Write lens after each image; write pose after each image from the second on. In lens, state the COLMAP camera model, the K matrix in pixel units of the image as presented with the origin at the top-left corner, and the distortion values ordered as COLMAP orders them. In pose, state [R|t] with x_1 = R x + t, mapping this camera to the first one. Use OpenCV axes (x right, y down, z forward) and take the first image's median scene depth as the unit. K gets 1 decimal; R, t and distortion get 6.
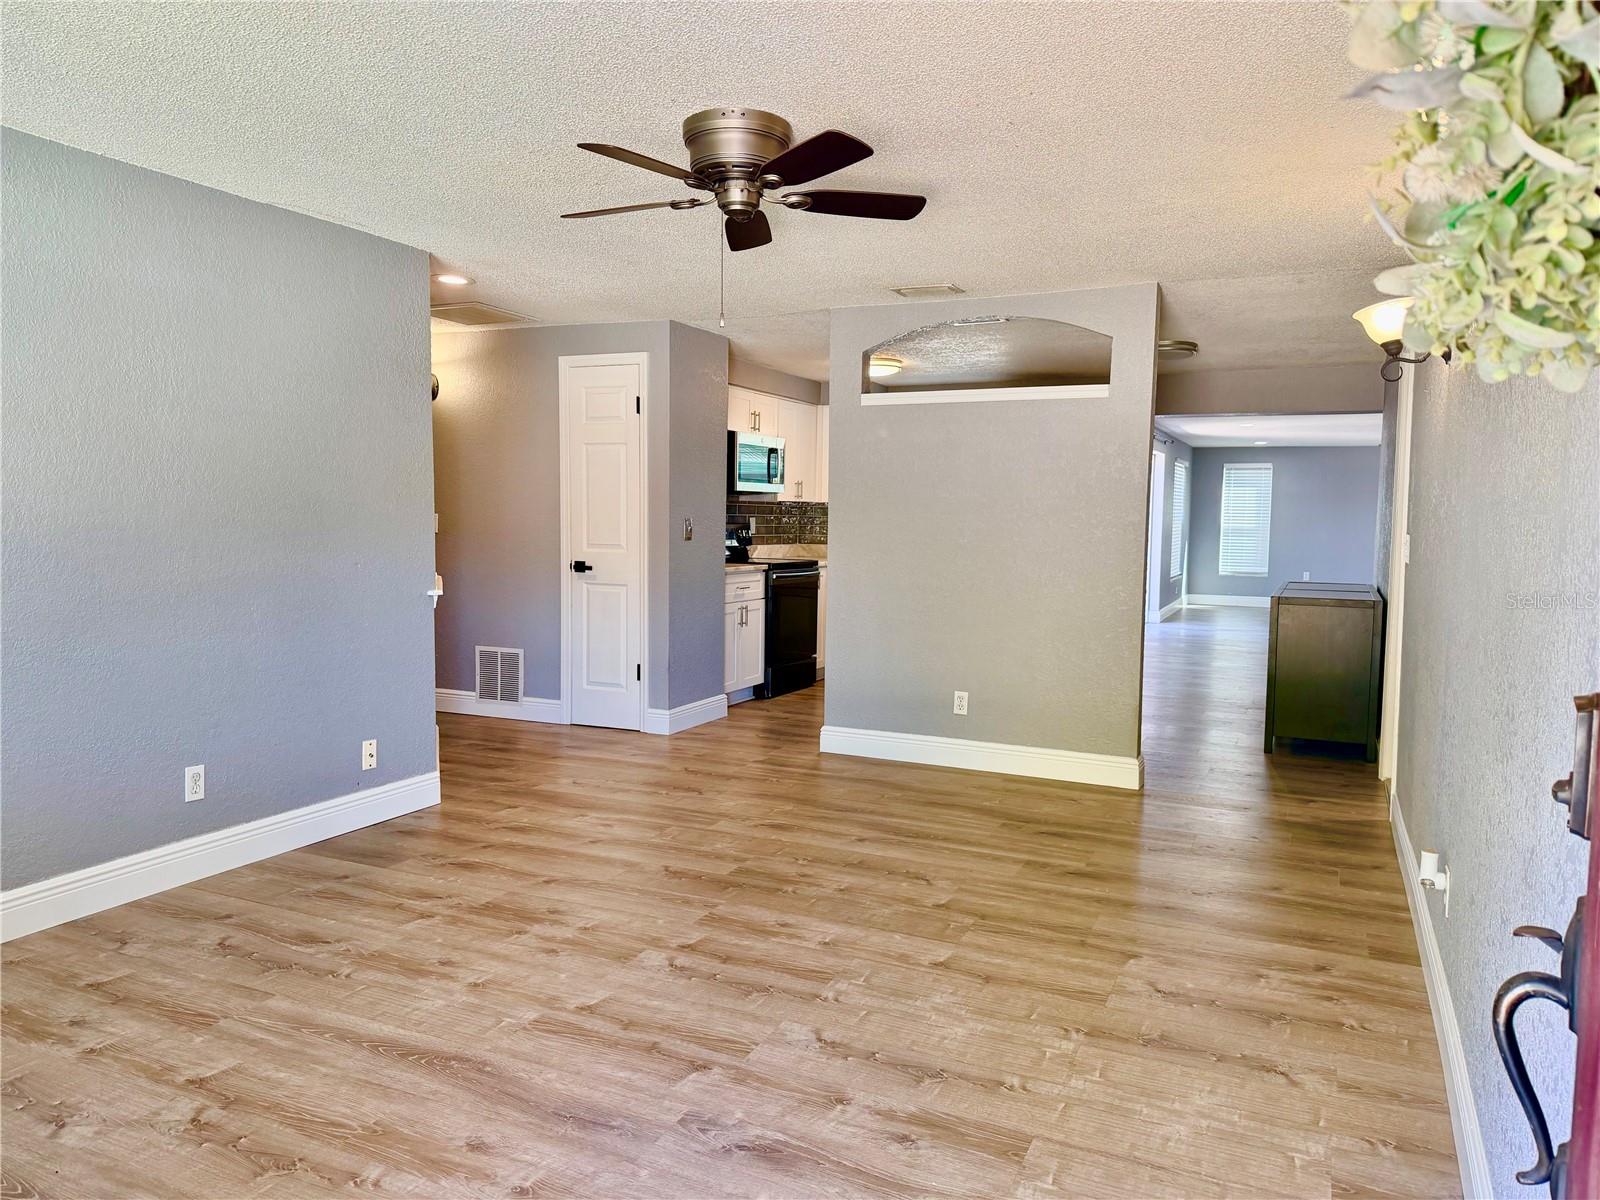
lens RADIAL K [[1125.6, 0, 801.1], [0, 1125.6, 601.8], [0, 0, 1]] dist [0.064018, -0.082130]
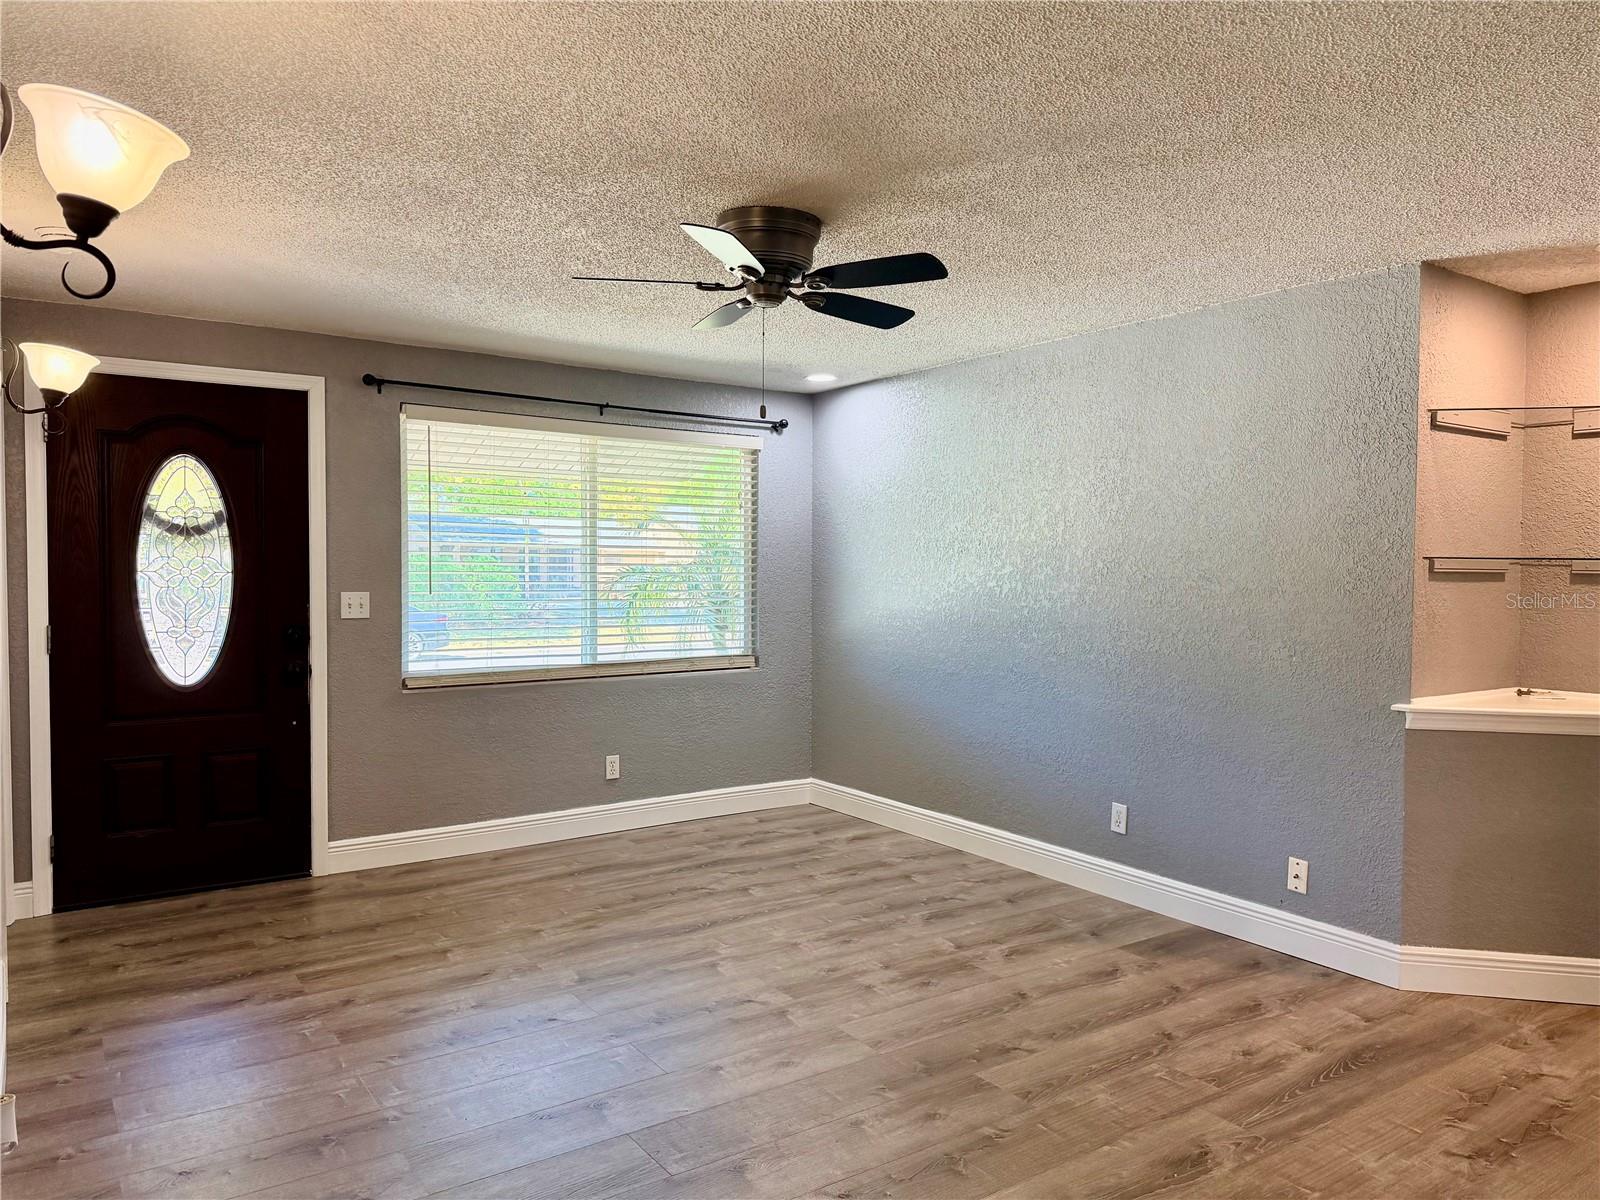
lens RADIAL K [[1125.6, 0, 802.6], [0, 1125.6, 599.8], [0, 0, 1]] dist [0.064018, -0.082130]
pose [[-0.511662, 0.012937, -0.859089, 0.751798], [-0.082515, 0.994525, 0.064122, -0.135449], [0.855215, 0.103696, -0.507793, 1.455789]]
